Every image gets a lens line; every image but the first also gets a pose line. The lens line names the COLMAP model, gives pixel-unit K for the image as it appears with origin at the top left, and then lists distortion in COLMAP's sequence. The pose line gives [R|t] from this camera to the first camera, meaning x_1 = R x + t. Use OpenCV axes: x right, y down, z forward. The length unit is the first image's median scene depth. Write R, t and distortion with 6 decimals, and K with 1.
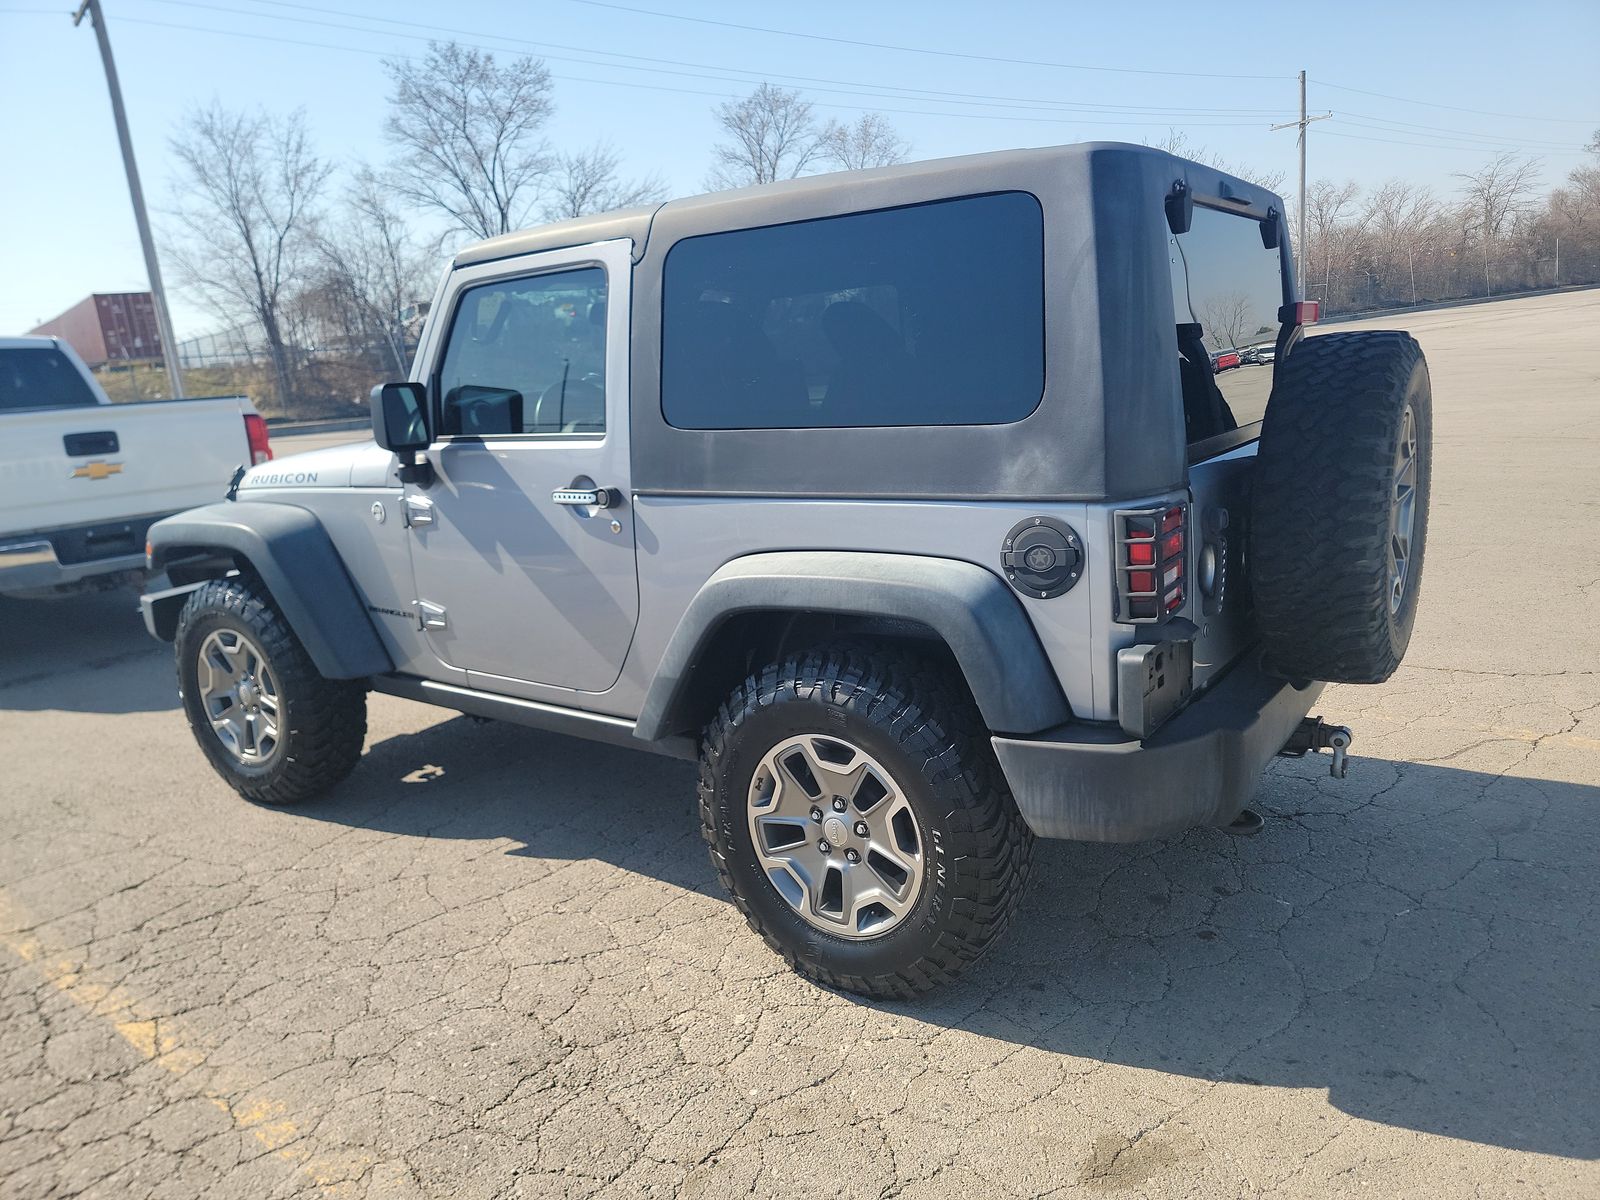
lens RADIAL K [[1155.3, 0, 800.0], [0, 1155.3, 600.0], [0, 0, 1]] dist [0.093901, -0.094799]
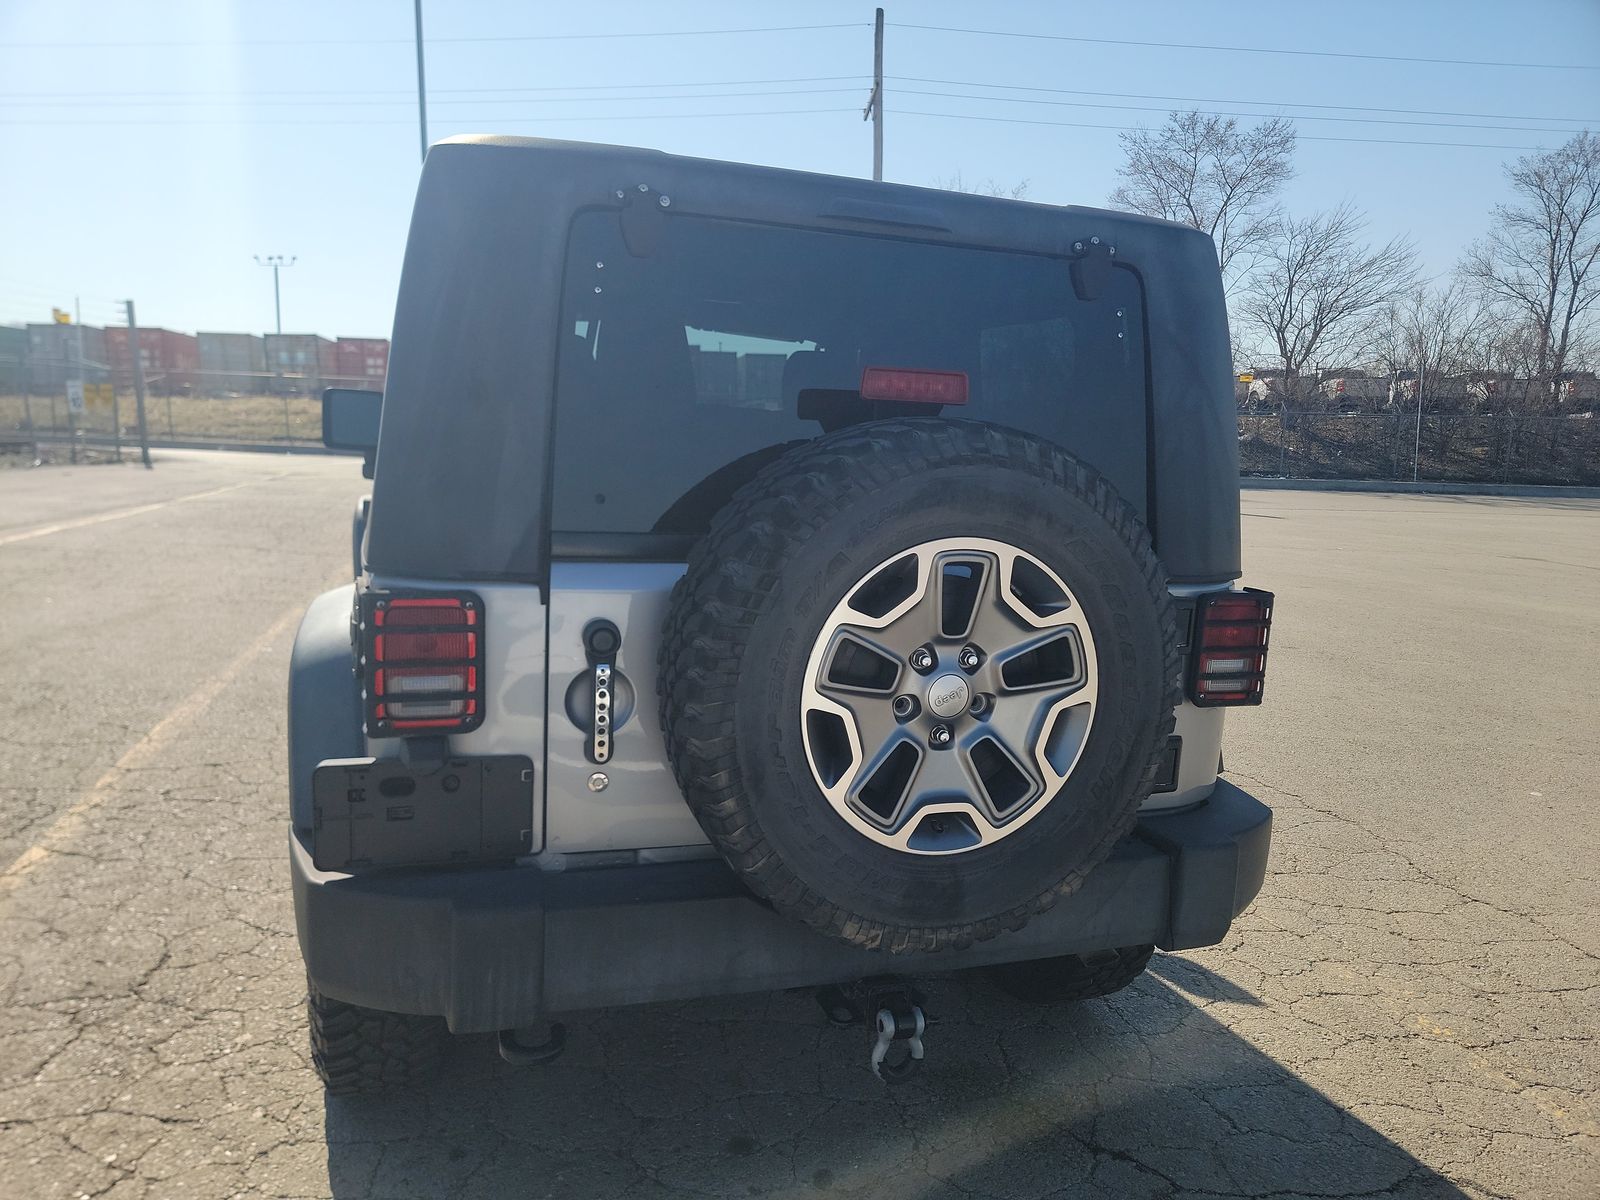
lens RADIAL K [[1155.3, 0, 800.0], [0, 1155.3, 600.0], [0, 0, 1]] dist [0.093901, -0.094799]
pose [[0.770897, 0.188718, -0.608362, 0.126379], [-0.223584, 0.974500, 0.018978, -0.018162], [0.596430, 0.121390, 0.793433, 0.068115]]
